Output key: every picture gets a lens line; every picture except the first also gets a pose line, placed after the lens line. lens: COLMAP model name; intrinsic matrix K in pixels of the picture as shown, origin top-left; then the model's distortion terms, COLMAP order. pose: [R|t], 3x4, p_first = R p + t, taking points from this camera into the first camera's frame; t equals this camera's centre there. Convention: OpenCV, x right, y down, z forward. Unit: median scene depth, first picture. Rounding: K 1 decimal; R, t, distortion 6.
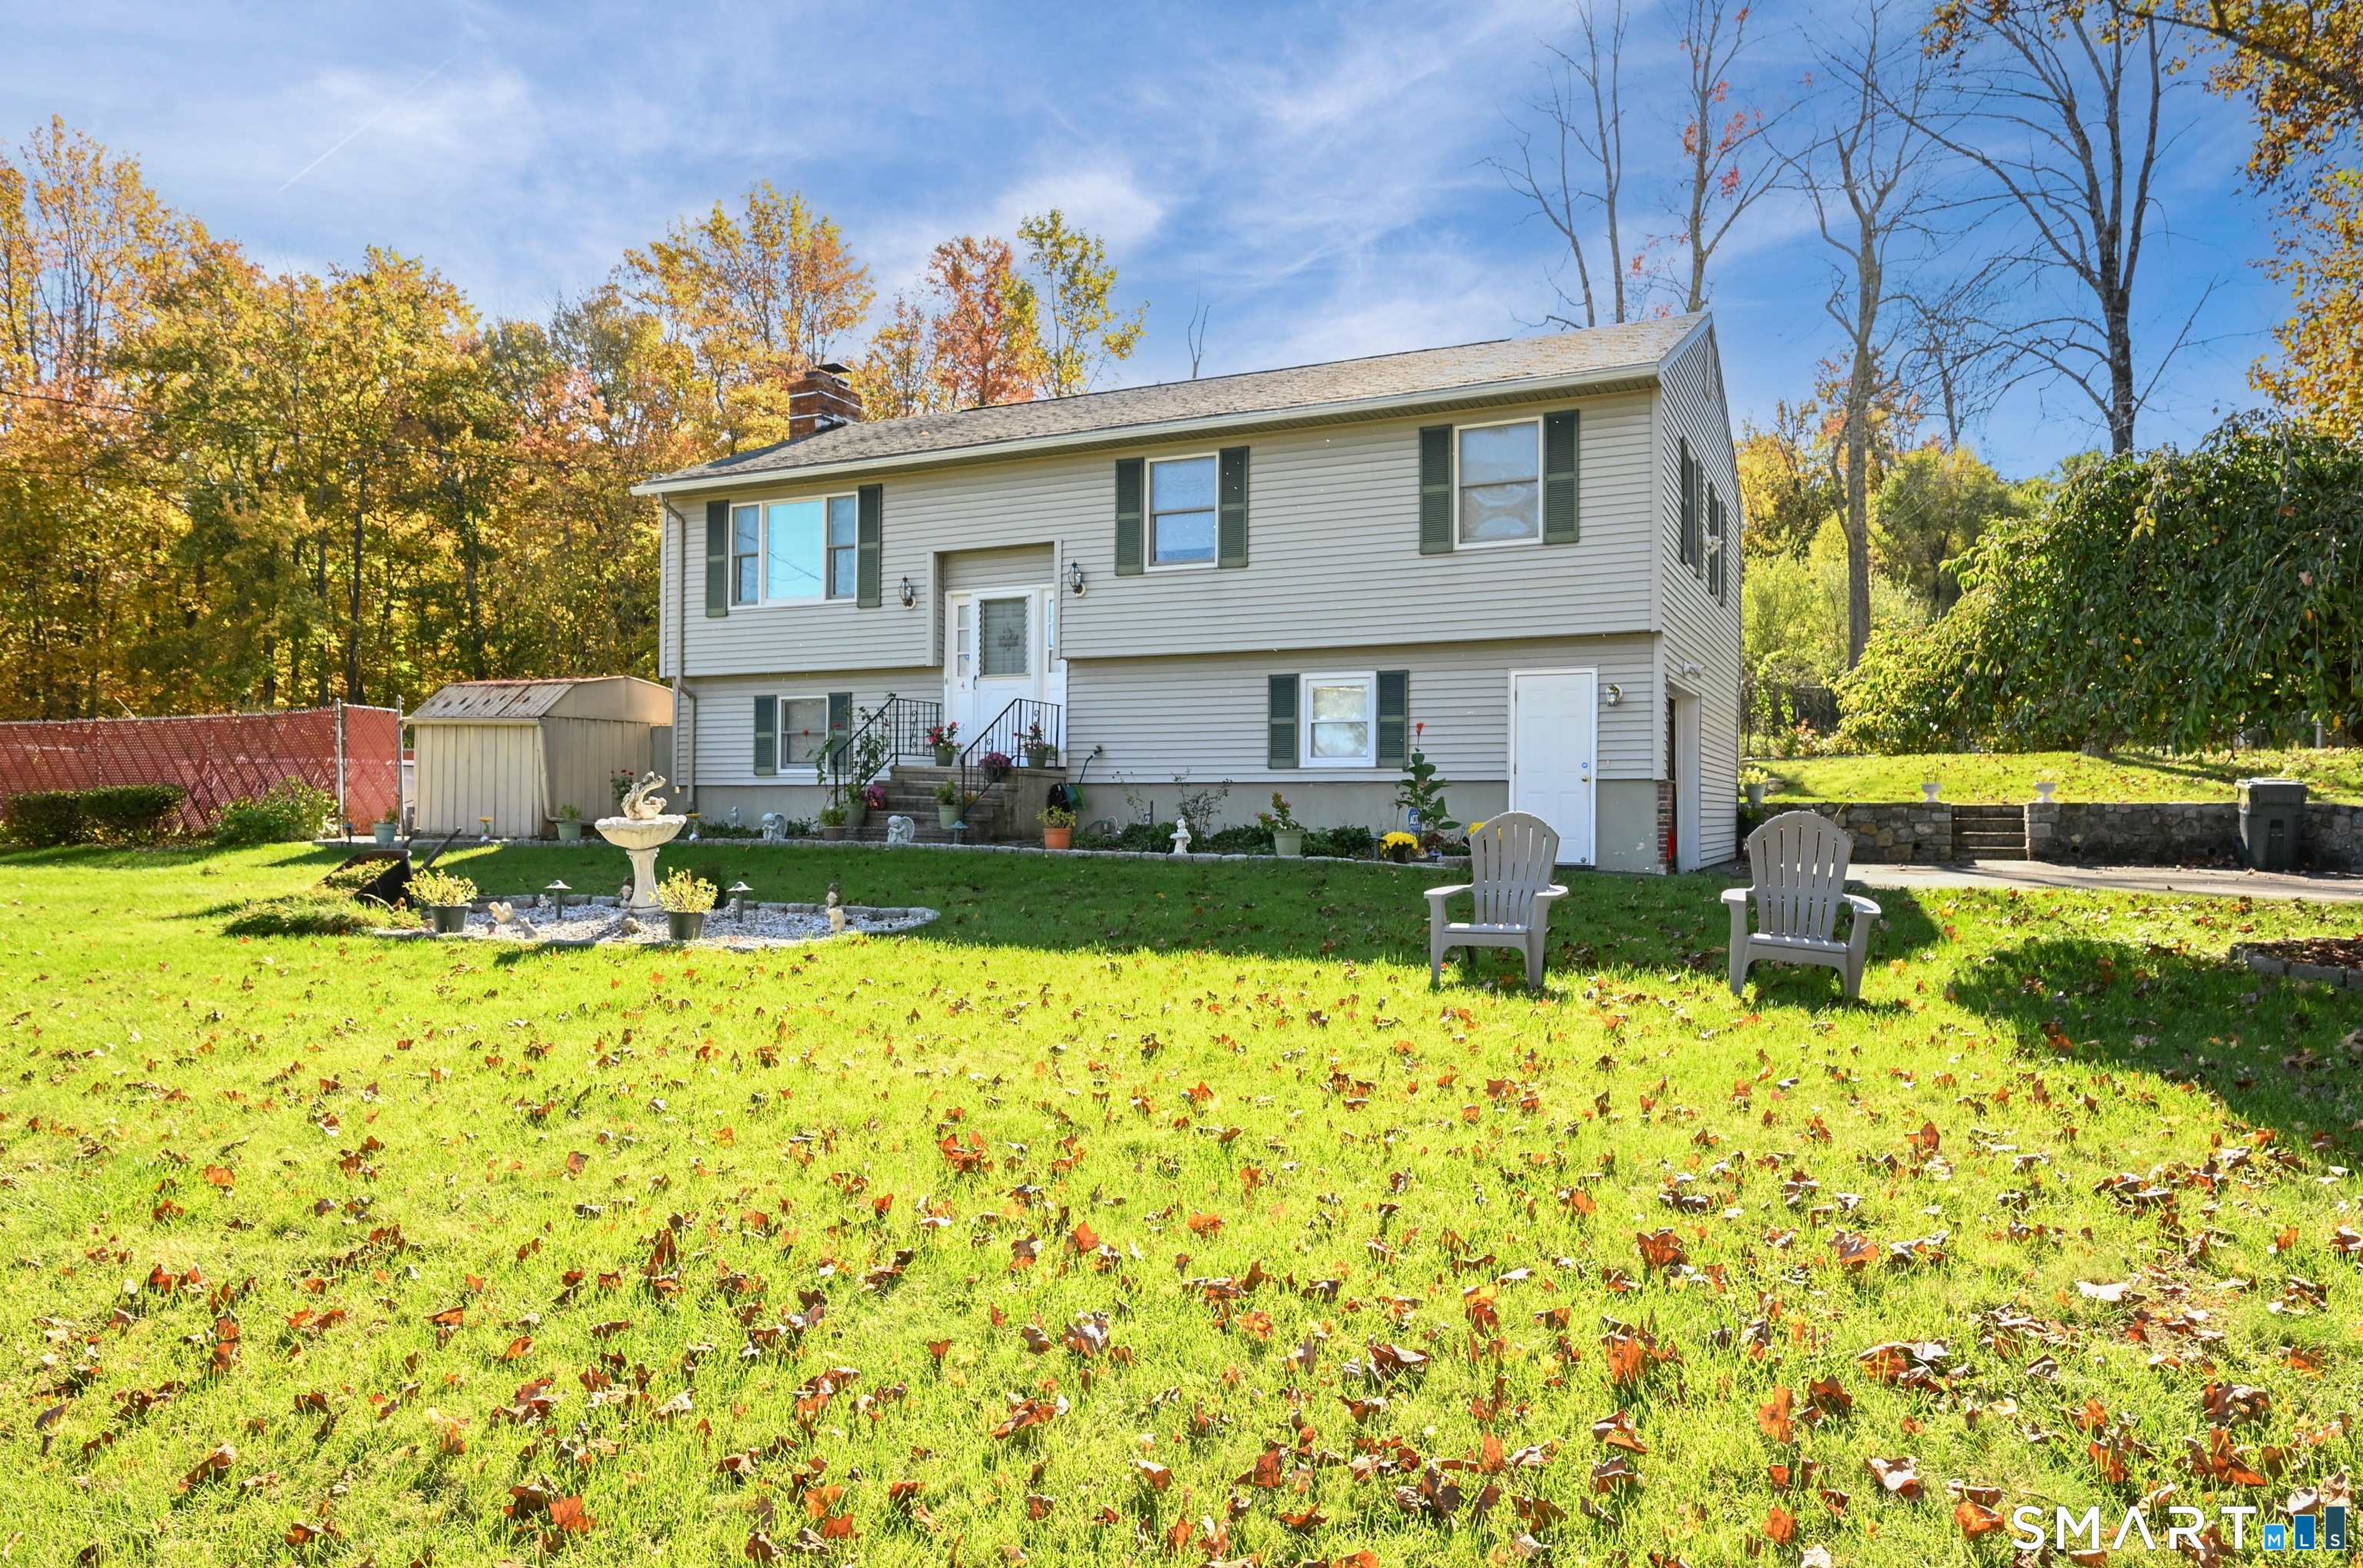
lens RADIAL K [[1431.3, 0, 1176.6], [0, 1431.3, 785.5], [0, 0, 1]] dist [-0.003973, 0.000012]
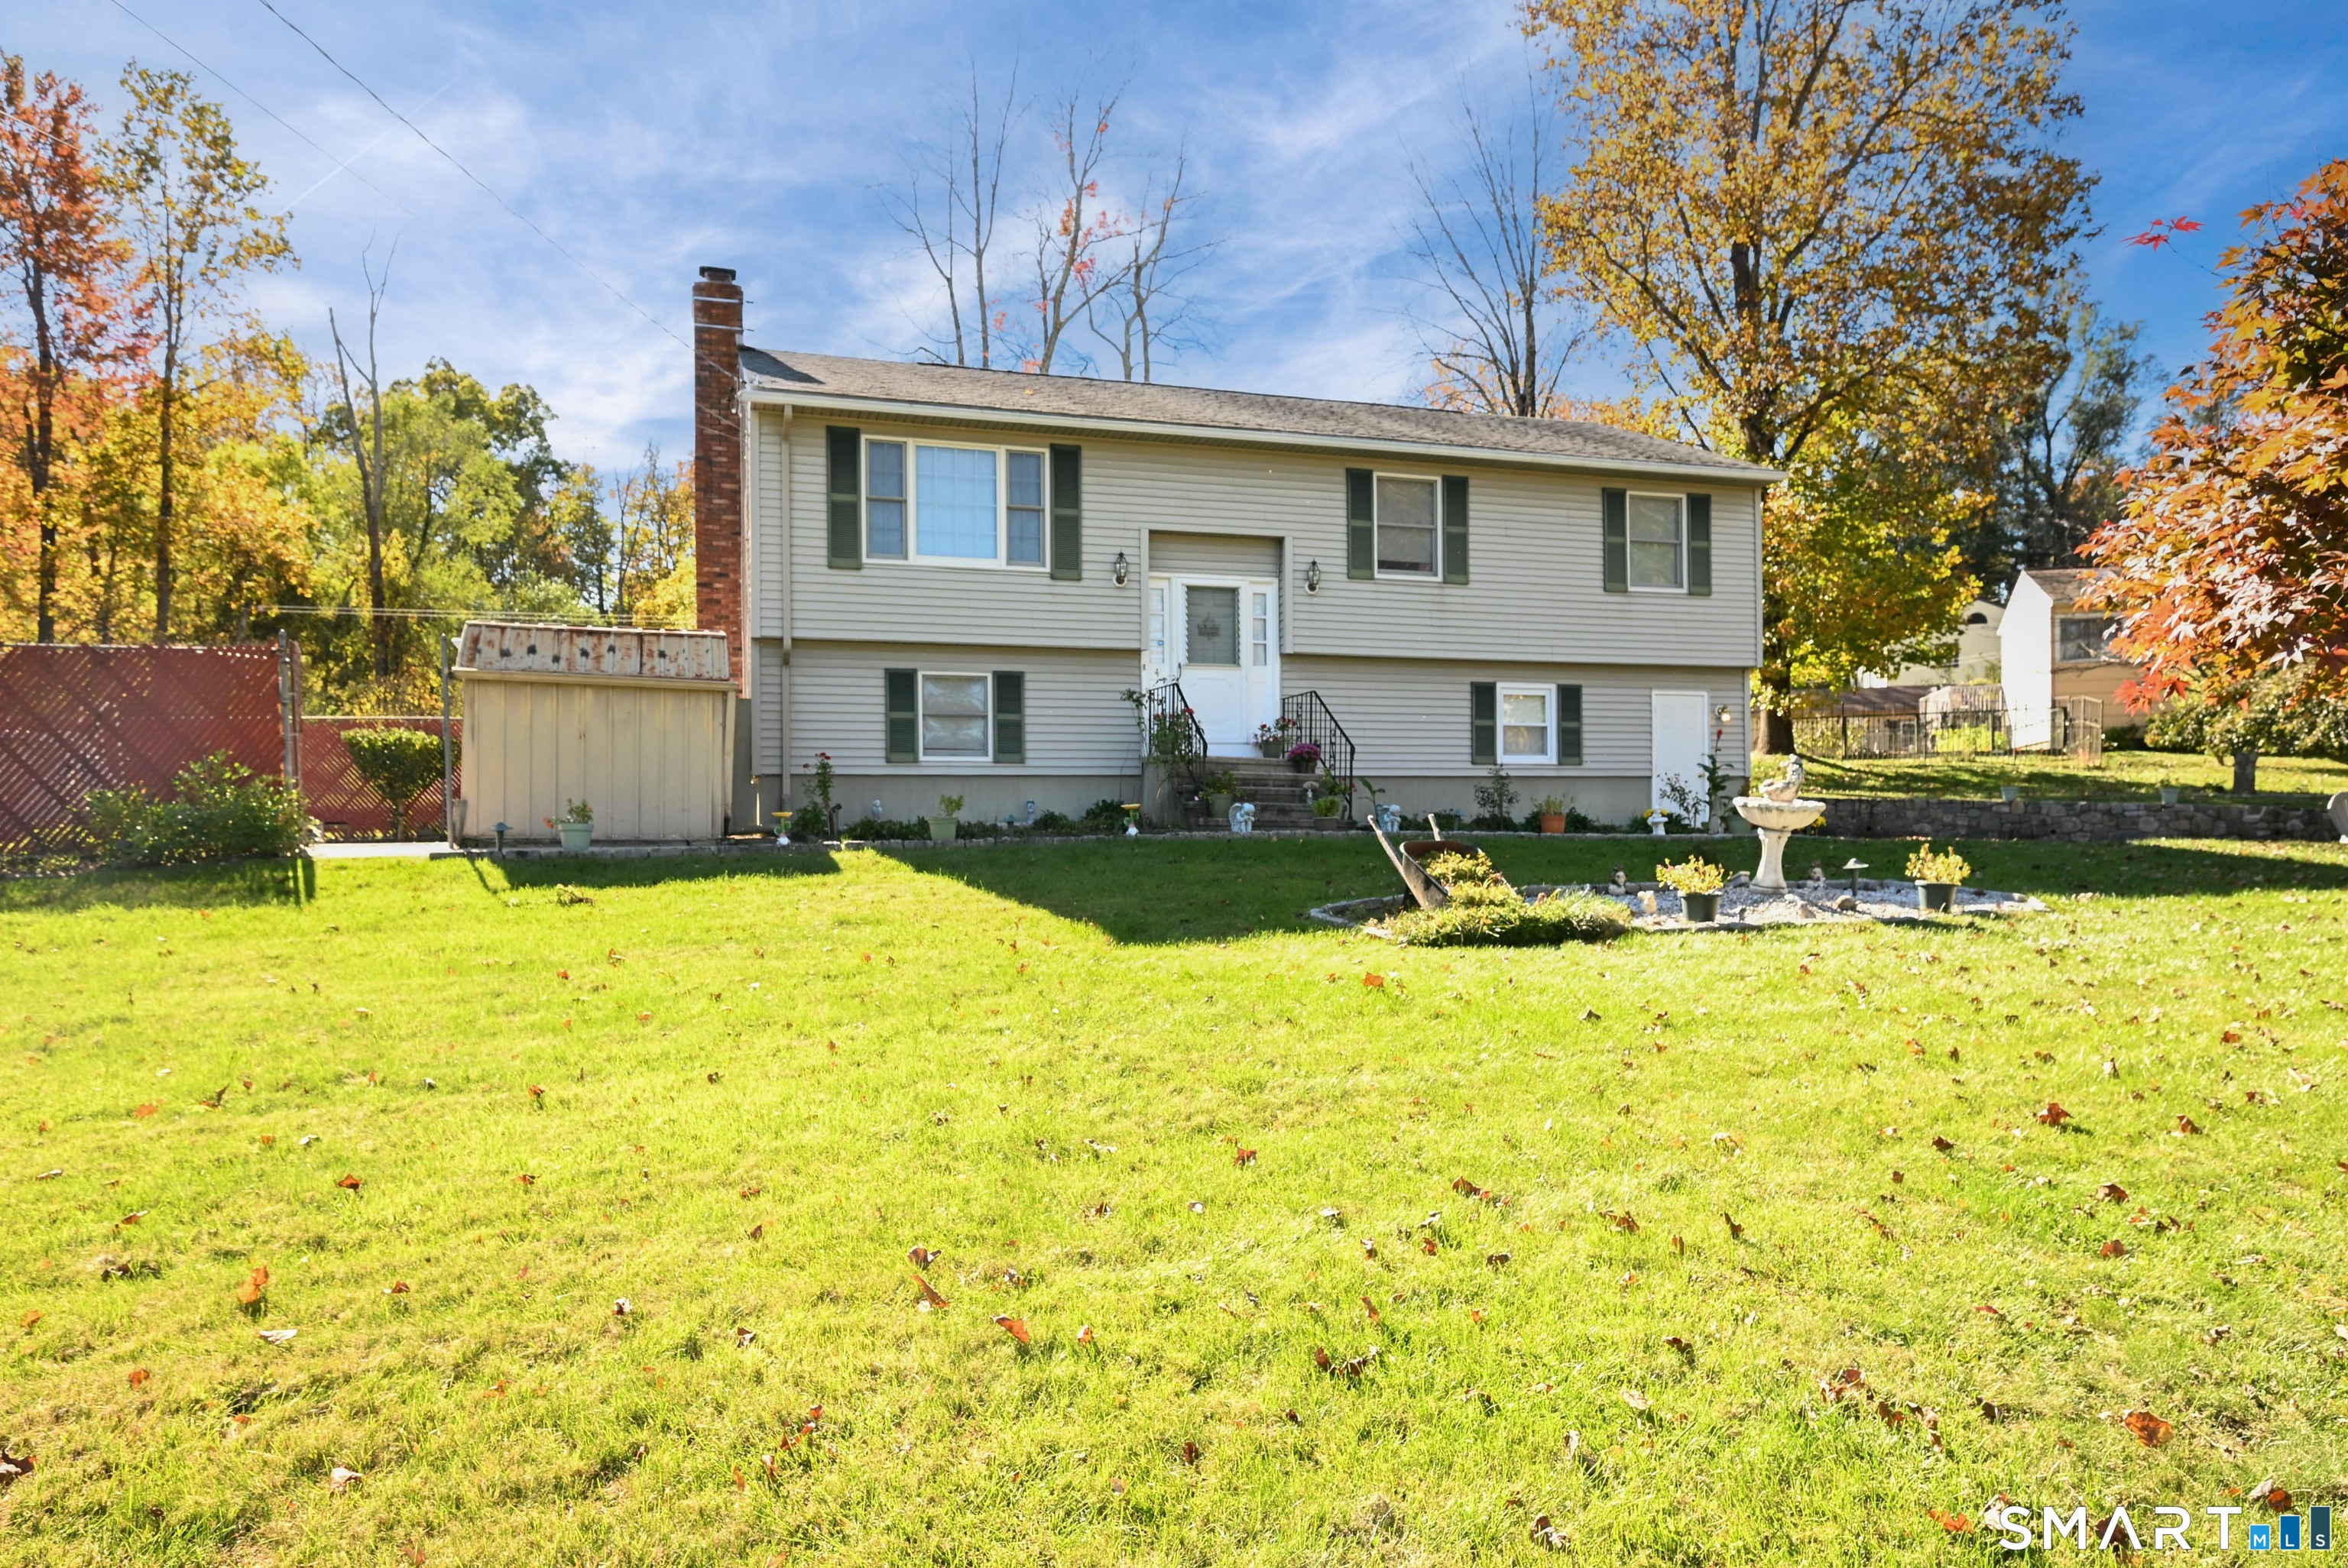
lens RADIAL K [[1422.2, 0, 1168.7], [0, 1422.2, 789.5], [0, 0, 1]] dist [-0.003973, 0.000012]
pose [[0.754813, 0.010062, 0.655863, -0.828037], [-0.001797, 0.999910, -0.013273, 0.022798], [-0.655937, 0.008841, 0.754763, 0.299740]]
